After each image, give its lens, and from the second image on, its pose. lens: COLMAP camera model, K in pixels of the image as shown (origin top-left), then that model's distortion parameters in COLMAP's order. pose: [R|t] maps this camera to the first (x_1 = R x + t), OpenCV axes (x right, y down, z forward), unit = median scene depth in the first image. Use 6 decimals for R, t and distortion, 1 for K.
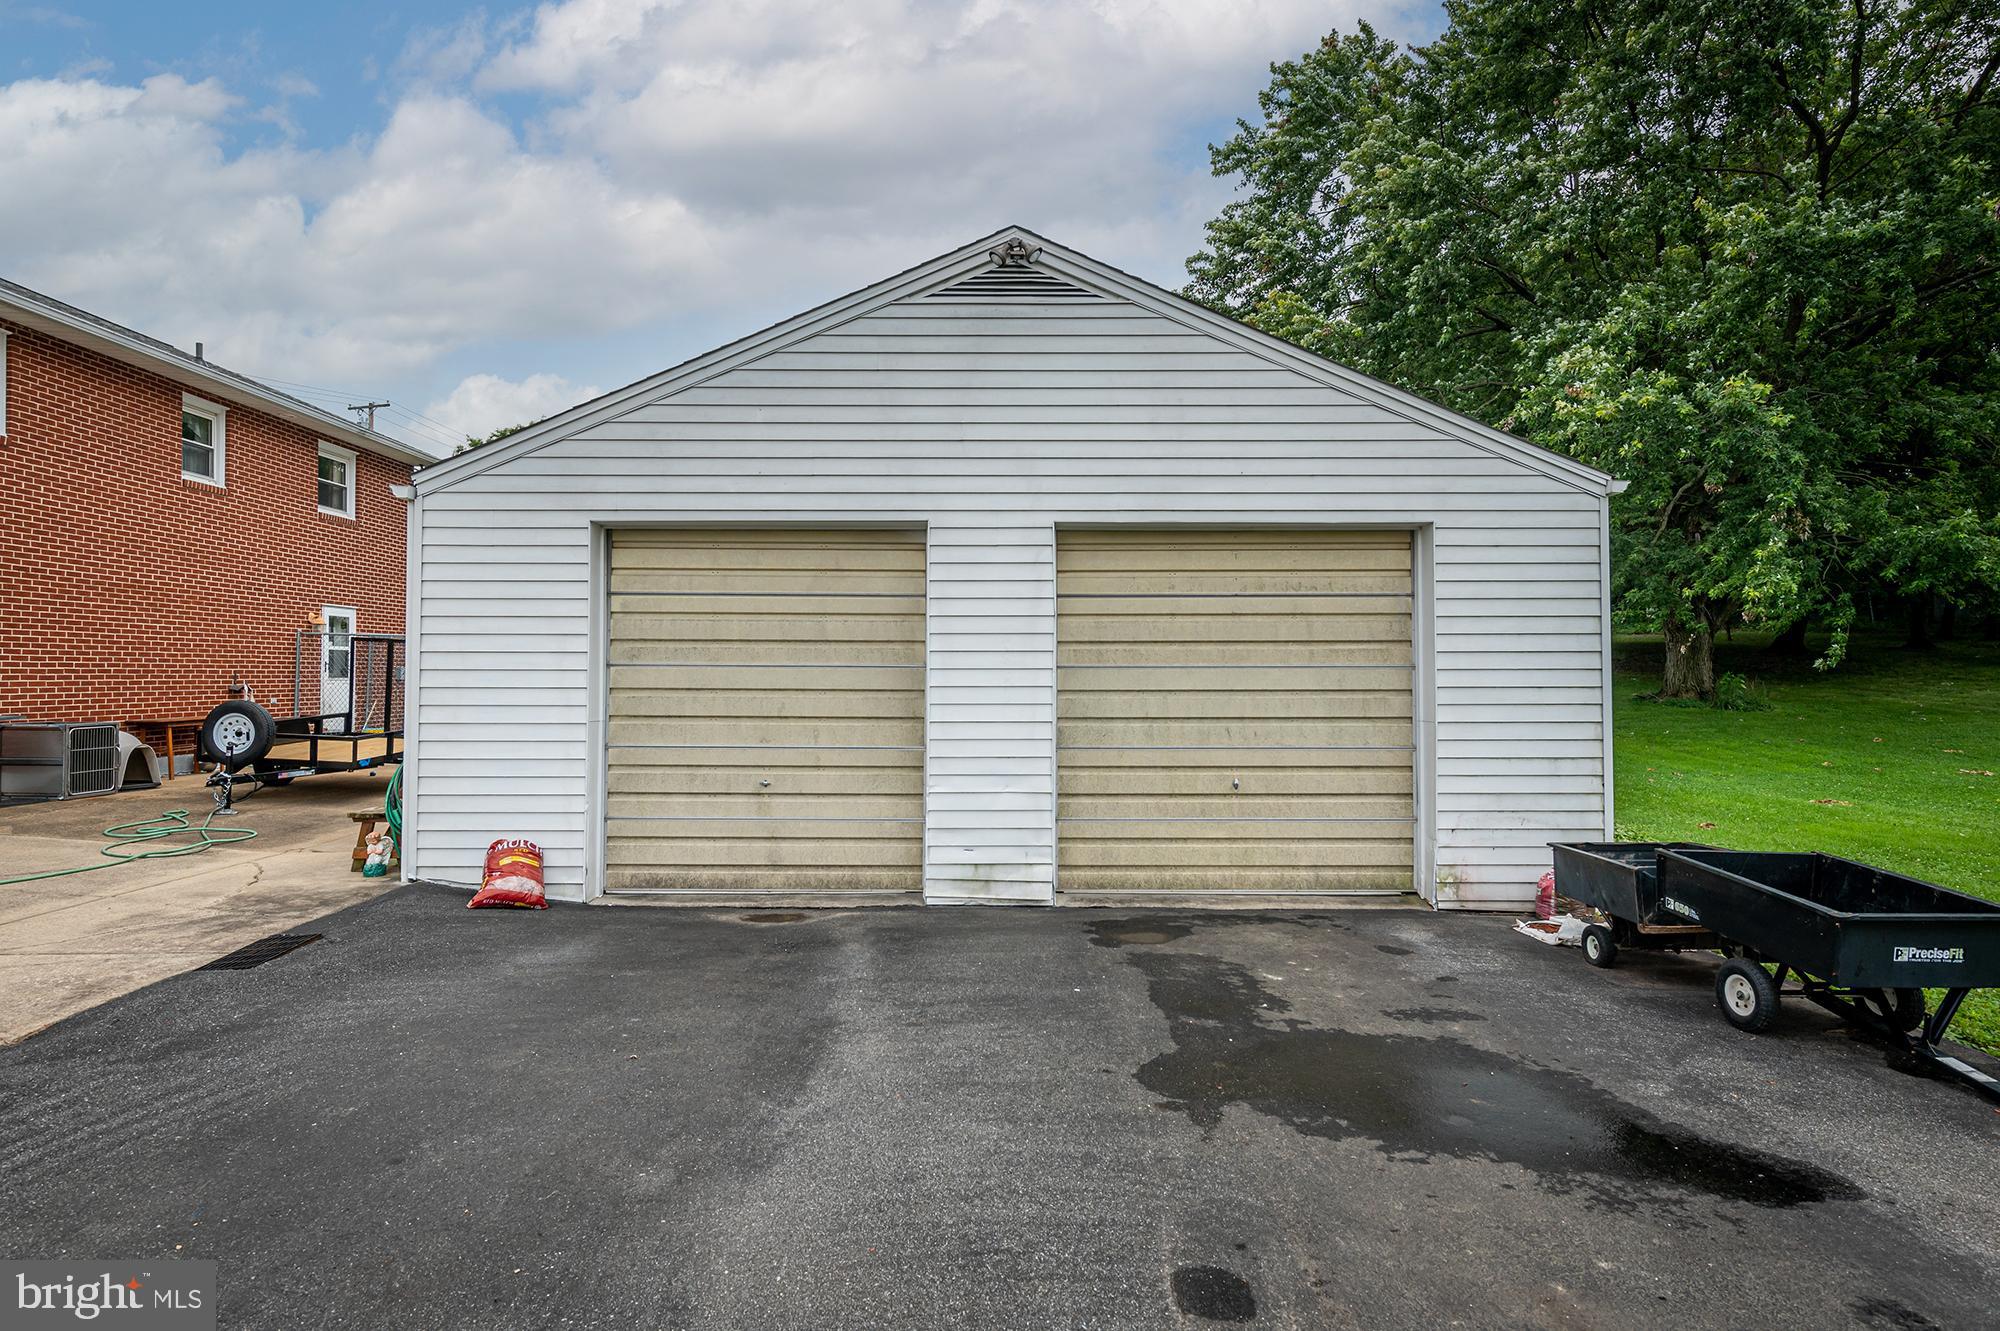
lens RADIAL K [[1046.2, 0, 990.8], [0, 1046.2, 655.6], [0, 0, 1]] dist [0.016698, -0.006363]
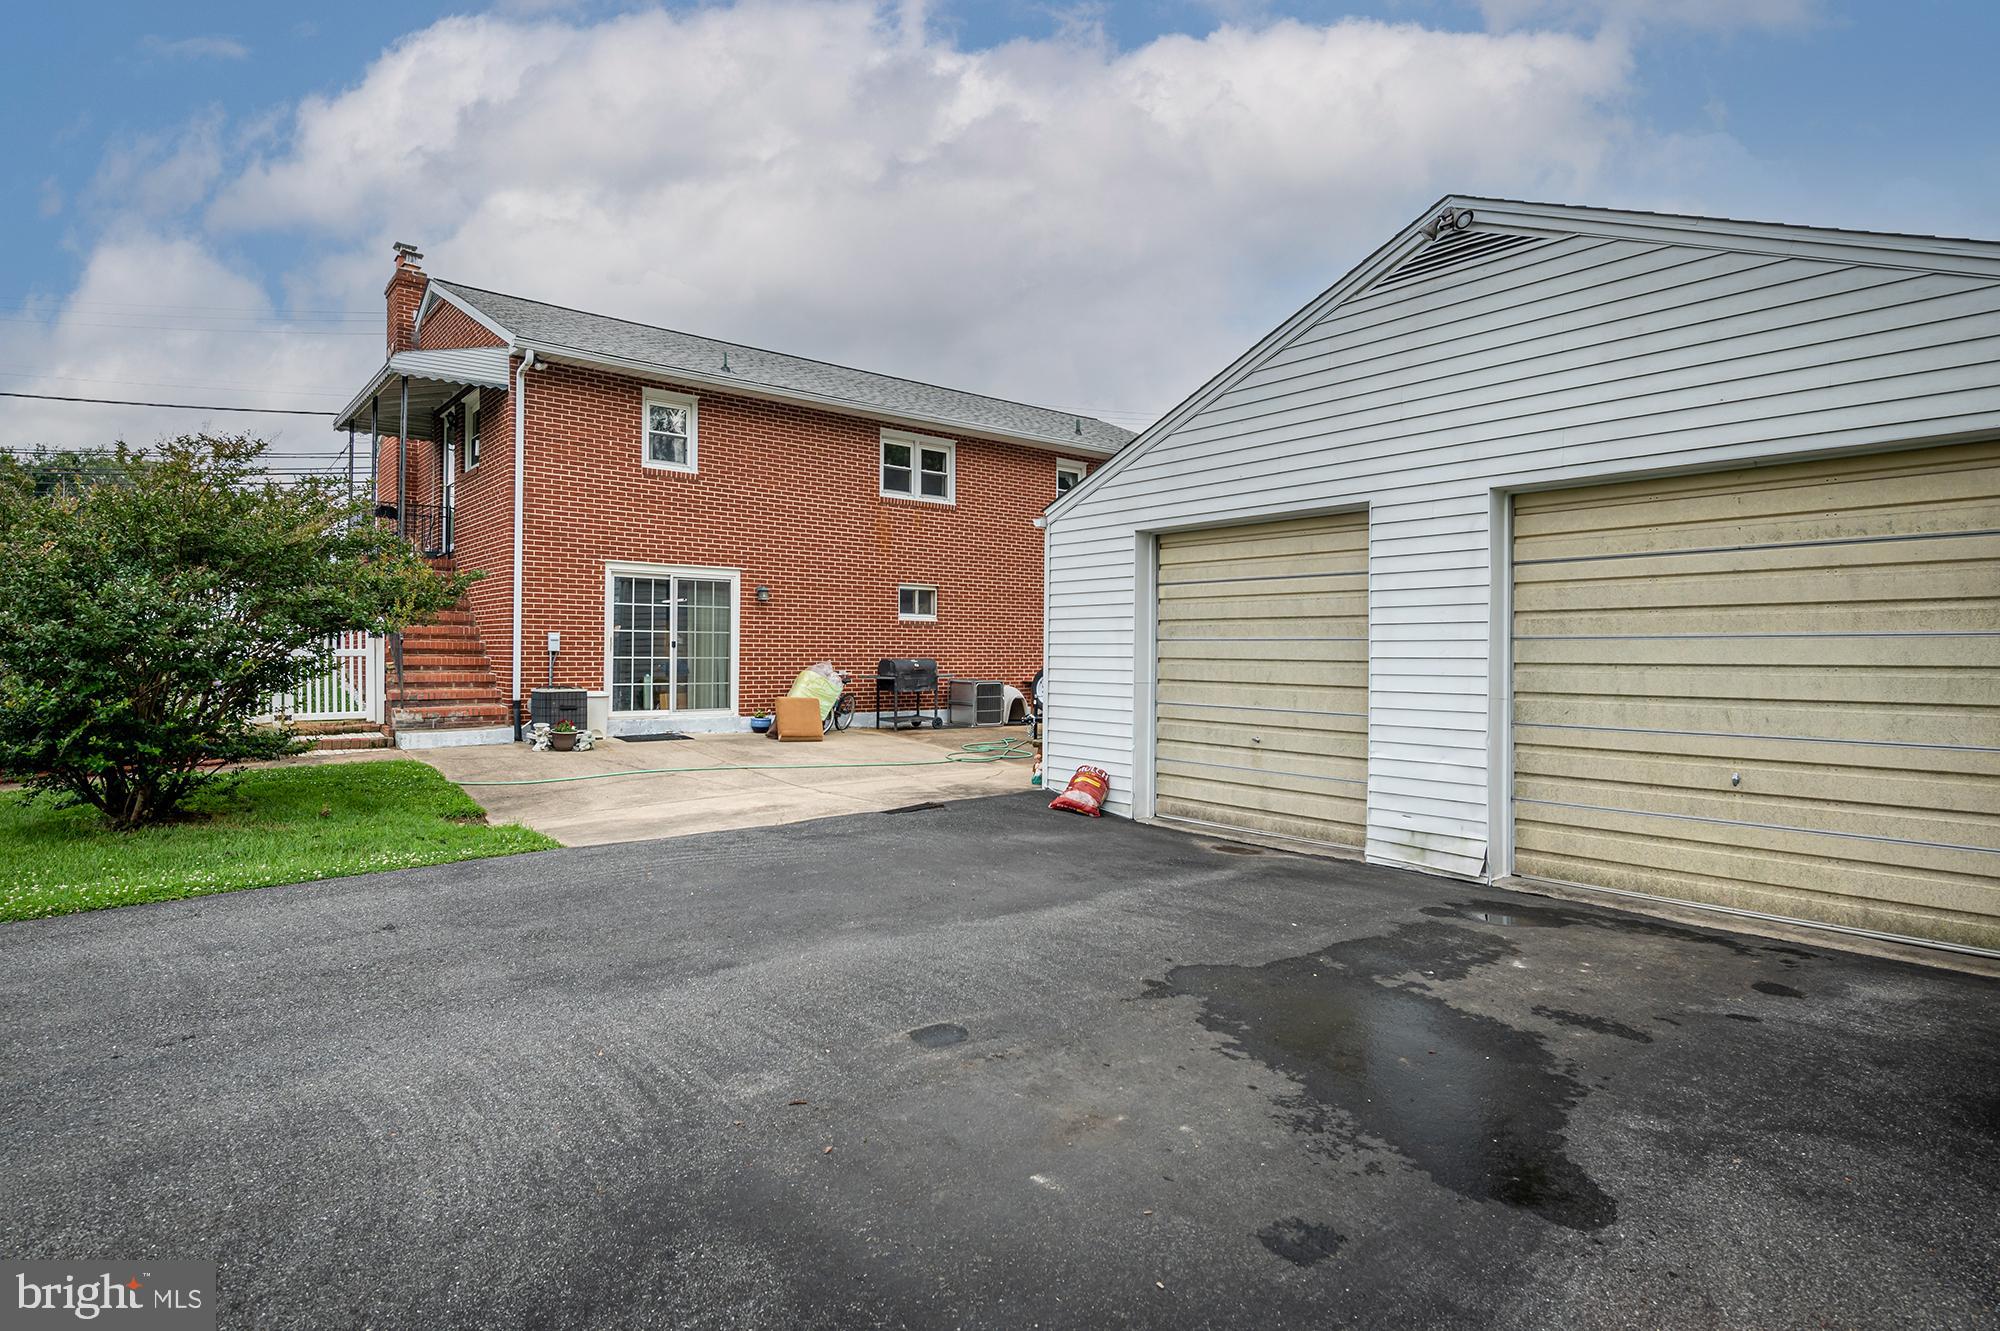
lens RADIAL K [[1046.2, 0, 1000.6], [0, 1046.2, 645.3], [0, 0, 1]] dist [0.016698, -0.006363]
pose [[0.631311, -0.003867, -0.775520, 0.516338], [0.008598, 0.999961, 0.002013, 0.011340], [0.775482, -0.007939, 0.631320, 0.036797]]
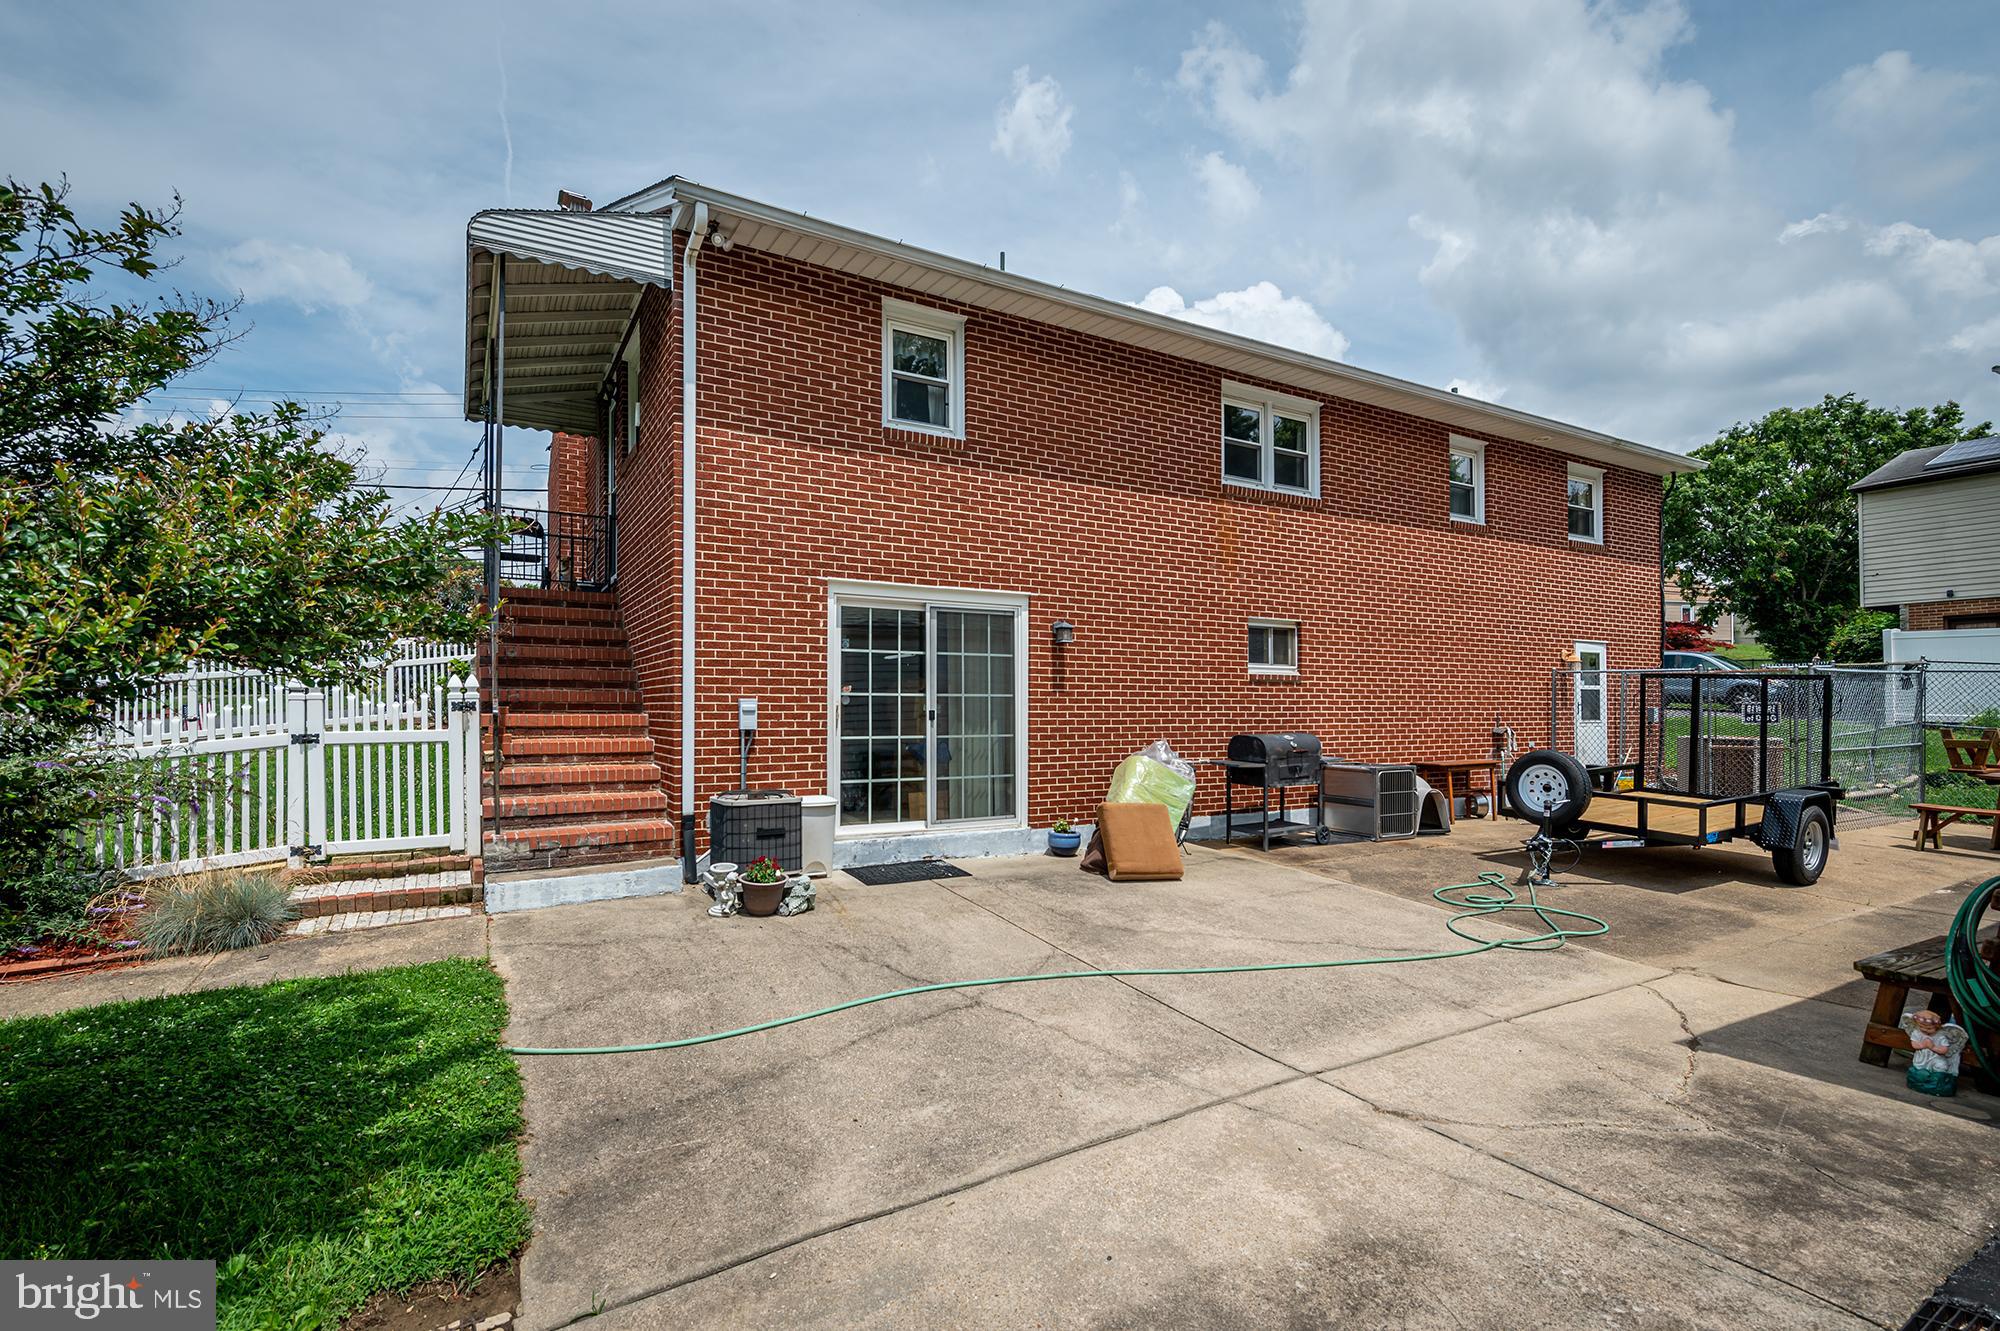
lens RADIAL K [[883.5, 0, 971.2], [0, 883.5, 705.1], [0, 0, 1]] dist [0.010935, -0.004052]
pose [[0.479373, -0.005746, -0.877593, -0.420021], [0.016216, 0.999866, 0.002311, -0.004426], [0.877462, -0.015339, 0.479402, 0.333385]]
